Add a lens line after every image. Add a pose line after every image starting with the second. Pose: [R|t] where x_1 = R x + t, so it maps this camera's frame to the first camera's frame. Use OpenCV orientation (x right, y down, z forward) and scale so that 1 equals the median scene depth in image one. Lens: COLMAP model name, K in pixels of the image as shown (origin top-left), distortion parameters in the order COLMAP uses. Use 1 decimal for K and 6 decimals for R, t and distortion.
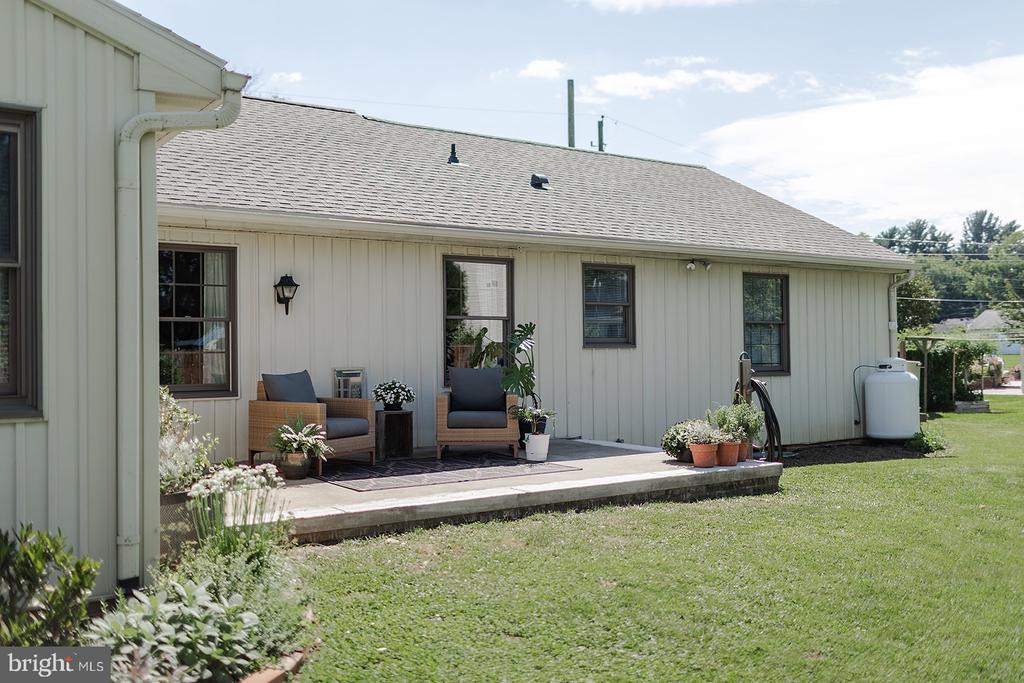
lens RADIAL K [[972.6, 0, 491.2], [0, 972.6, 339.6], [0, 0, 1]] dist [0.006993, 0.004606]
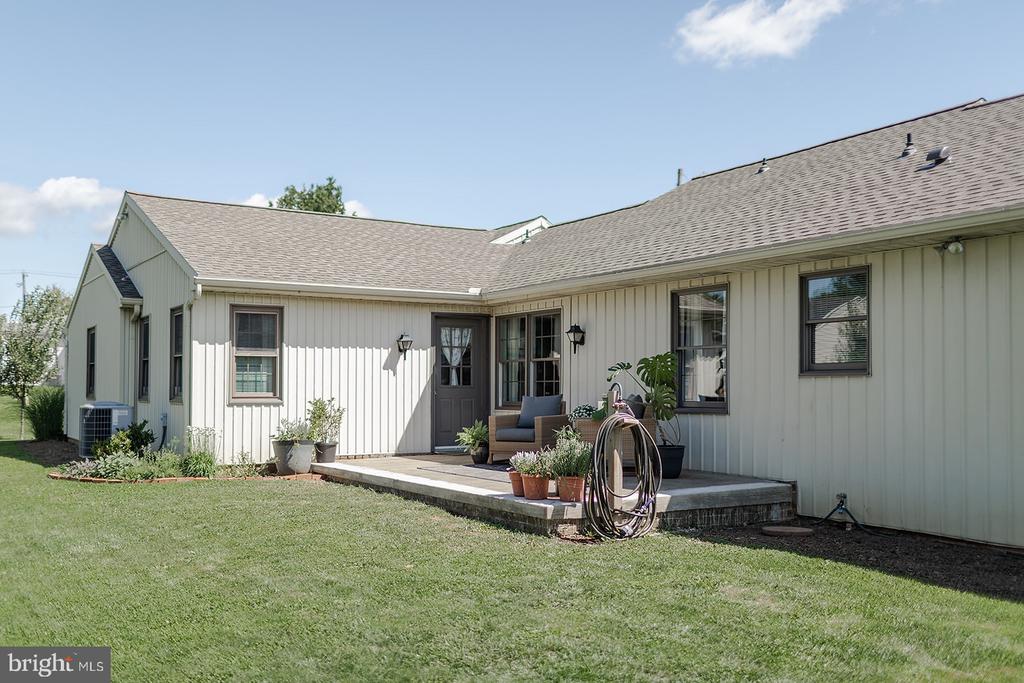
lens RADIAL K [[977.7, 0, 497.9], [0, 977.7, 363.6], [0, 0, 1]] dist [0.011355, 0.009582]
pose [[-0.064216, -0.016618, -0.997798, 1.153144], [0.012936, 0.999763, -0.017483, 0.010568], [0.997852, -0.014030, -0.063986, 0.972545]]
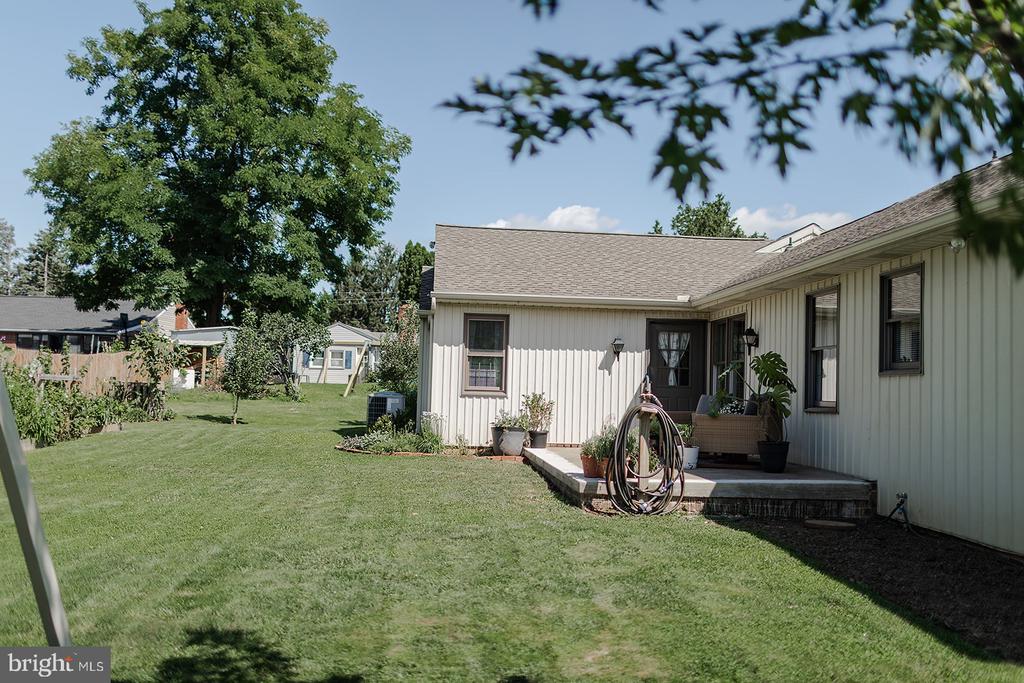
lens RADIAL K [[961.9, 0, 512.0], [0, 961.9, 341.5], [0, 0, 1]] dist [0.003519, 0.006588]
pose [[-0.508501, -0.051512, -0.859519, 1.173901], [-0.010620, 0.998508, -0.053558, 0.033225], [0.860996, -0.018107, -0.508290, 1.411995]]
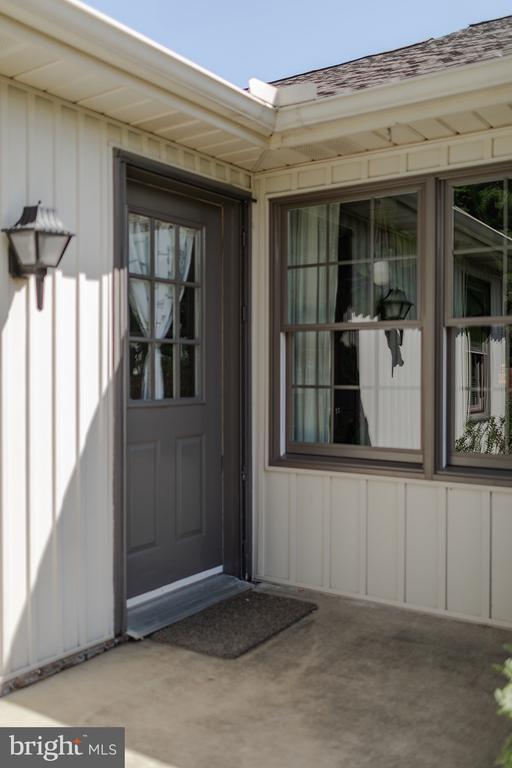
lens RADIAL K [[750.2, 0, 259.0], [0, 750.2, 379.4], [0, 0, 1]] dist [0.057126, 0.008403]
pose [[0.361748, 0.019450, -0.932073, -0.019319], [0.009306, 0.999657, 0.024472, -0.001984], [0.932230, -0.017527, 0.361443, 0.710033]]
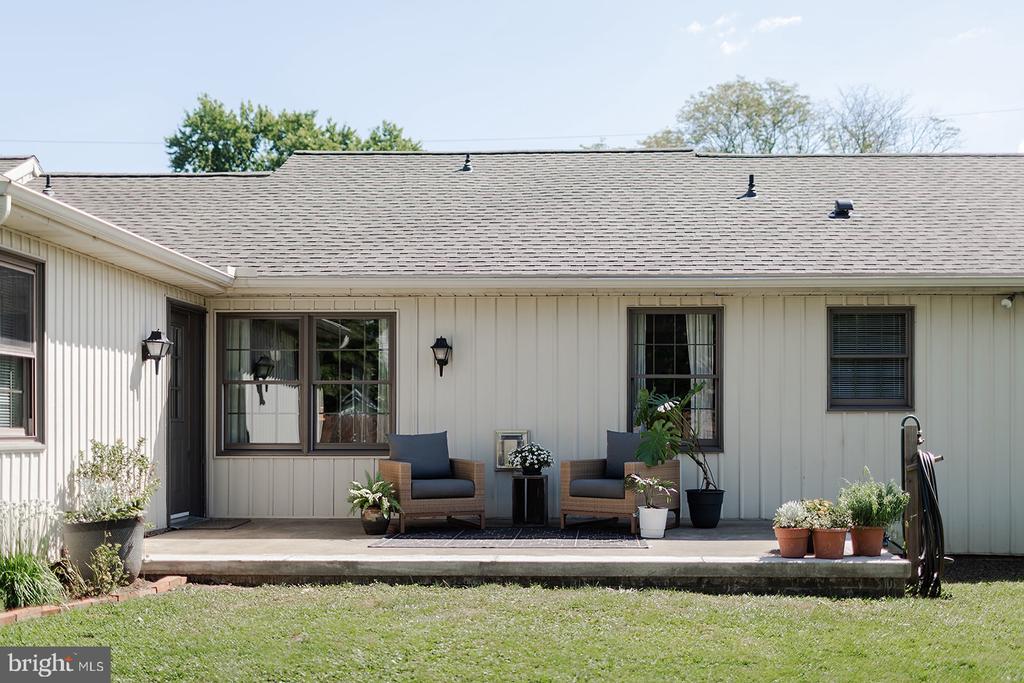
lens RADIAL K [[1112.1, 0, 543.7], [0, 1112.1, 423.9], [0, 0, 1]] dist [-0.006322, -0.019028]
pose [[0.804130, 0.007427, -0.594407, 0.557628], [-0.000651, 0.999932, 0.011613, 0.010086], [0.594453, -0.008951, 0.804080, 0.134637]]
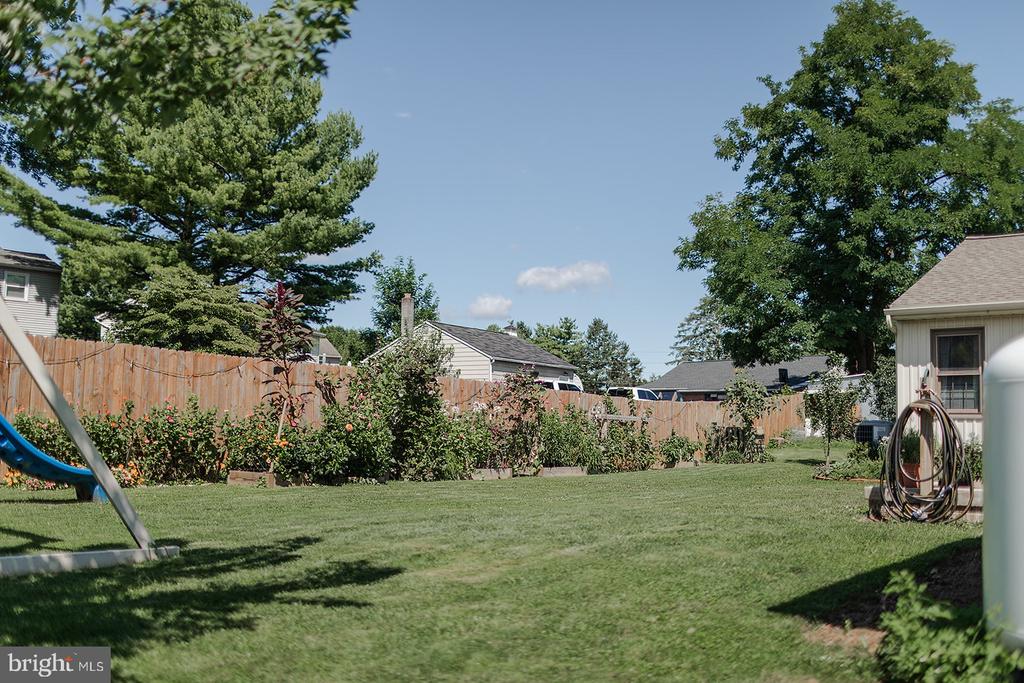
lens RADIAL K [[977.7, 0, 497.9], [0, 977.7, 363.6], [0, 0, 1]] dist [0.011355, 0.009582]
pose [[-0.962584, -0.032426, -0.269037, 0.872263], [-0.008637, 0.995982, -0.089138, 0.093541], [0.270846, -0.083479, -0.958996, 1.791033]]
